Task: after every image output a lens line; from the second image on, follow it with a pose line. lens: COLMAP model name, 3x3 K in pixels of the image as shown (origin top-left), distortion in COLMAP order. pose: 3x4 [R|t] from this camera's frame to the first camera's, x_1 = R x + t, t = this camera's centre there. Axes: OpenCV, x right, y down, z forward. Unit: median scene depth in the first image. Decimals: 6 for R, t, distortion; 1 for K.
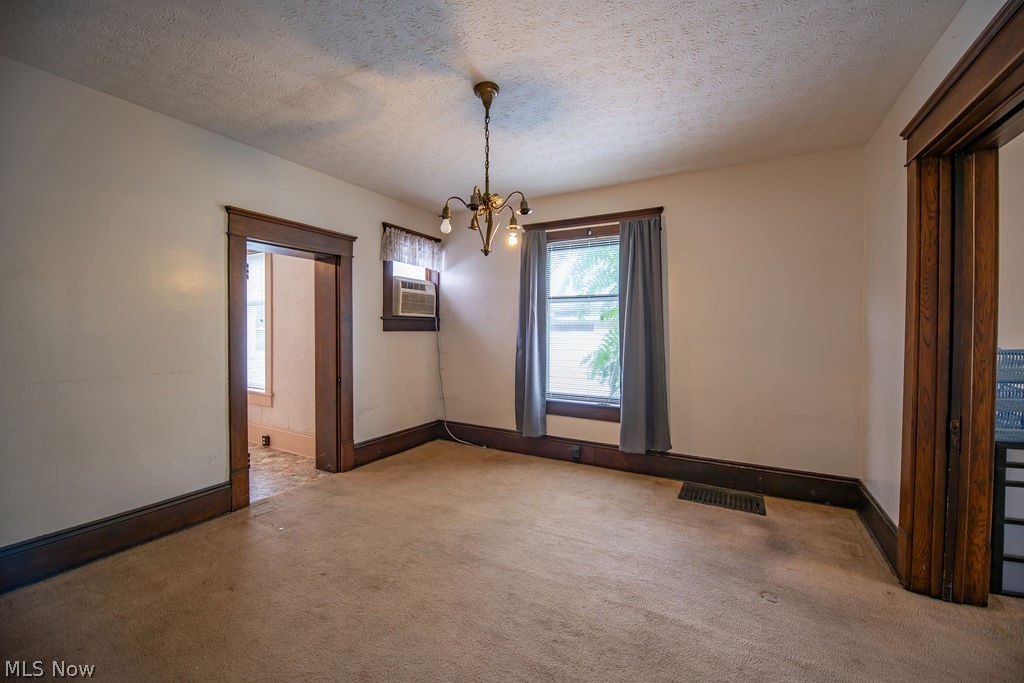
lens RADIAL K [[406.8, 0, 515.4], [0, 406.8, 336.5], [0, 0, 1]] dist [-0.012665, -0.004149]
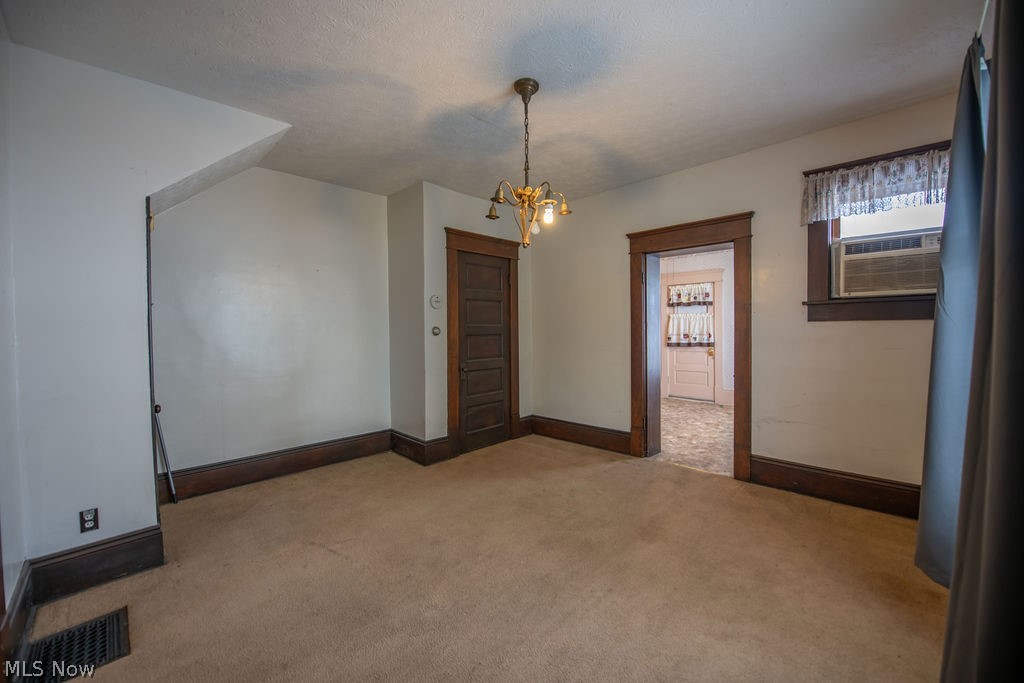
lens RADIAL K [[406.8, 0, 515.4], [0, 406.8, 336.5], [0, 0, 1]] dist [-0.012665, -0.004149]
pose [[-0.263435, 0.020573, -0.964458, 0.603443], [-0.004064, 0.999740, 0.022436, 0.000035], [0.964669, 0.009830, -0.263283, 0.806394]]
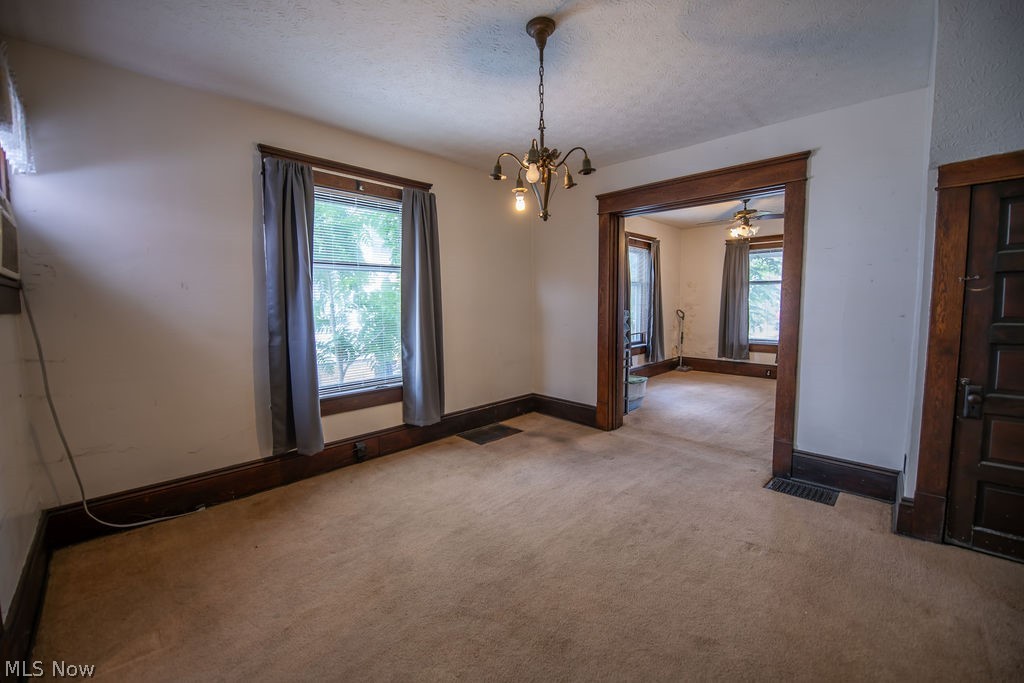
lens RADIAL K [[406.8, 0, 515.4], [0, 406.8, 336.5], [0, 0, 1]] dist [-0.012665, -0.004149]
pose [[0.264477, -0.087973, 0.960371, -0.631190], [0.024336, 0.996122, 0.084546, -0.015481], [-0.964085, 0.001011, 0.265592, 0.531619]]
